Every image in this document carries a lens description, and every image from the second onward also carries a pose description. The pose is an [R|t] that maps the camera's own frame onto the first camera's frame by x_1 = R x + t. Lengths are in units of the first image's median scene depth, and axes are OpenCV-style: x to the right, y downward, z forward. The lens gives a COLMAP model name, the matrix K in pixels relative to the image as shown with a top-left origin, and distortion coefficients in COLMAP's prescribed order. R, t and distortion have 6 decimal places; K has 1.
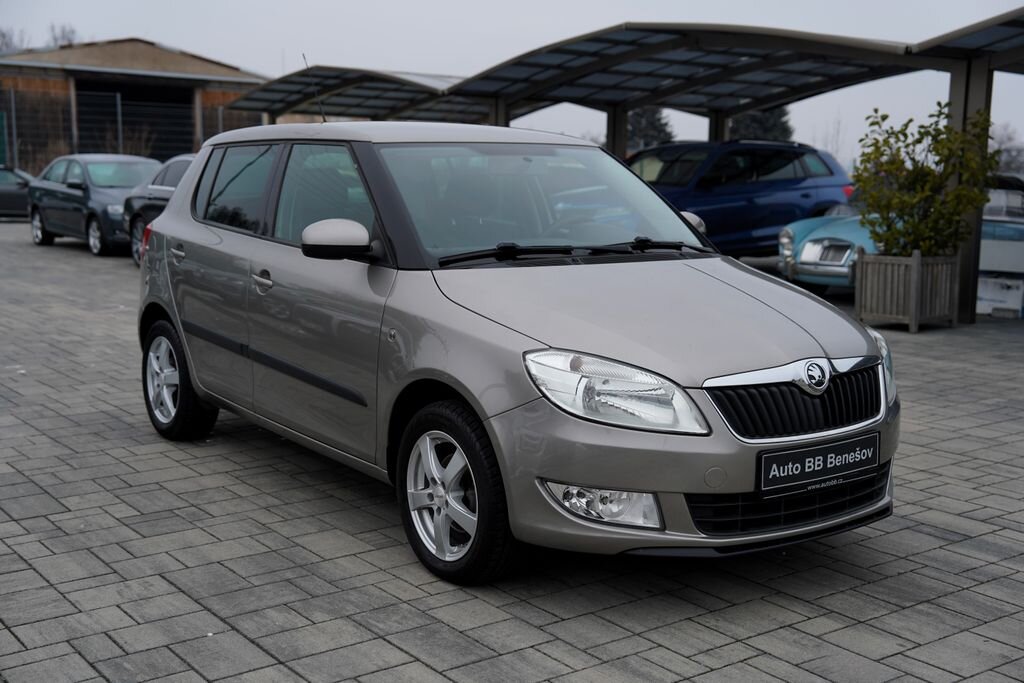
lens RADIAL K [[1215.5, 0, 522.2], [0, 1215.5, 343.0], [0, 0, 1]] dist [0.114019, 0.000000]
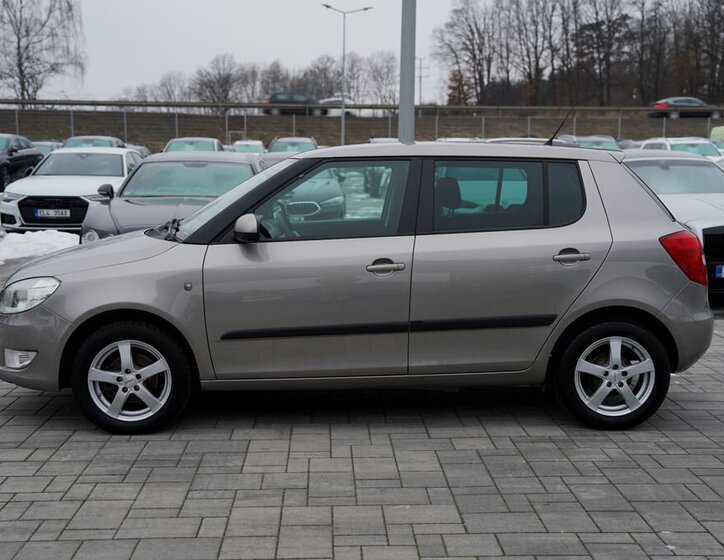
lens RADIAL K [[895.7, 0, 362.8], [0, 895.7, 281.1], [0, 0, 1]] dist [0.057900, 0.000000]
pose [[-0.569746, 0.094458, -0.816374, 1.055143], [-0.125607, 0.971693, 0.200090, -0.312533], [0.812165, 0.216543, -0.541754, 2.129750]]
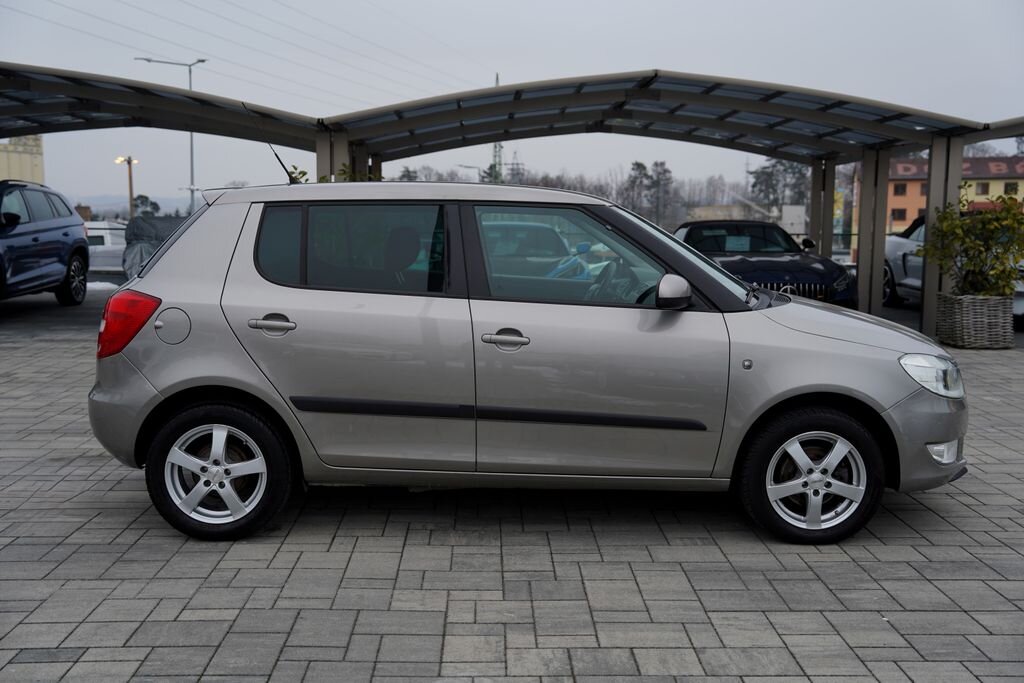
lens RADIAL K [[1019.7, 0, 517.6], [0, 1019.7, 342.4], [0, 0, 1]] dist [0.047138, 0.000000]
pose [[0.573574, -0.108077, 0.811993, -1.139606], [0.112638, 0.992248, 0.052503, -0.116378], [-0.811372, 0.061347, 0.581301, 0.623931]]
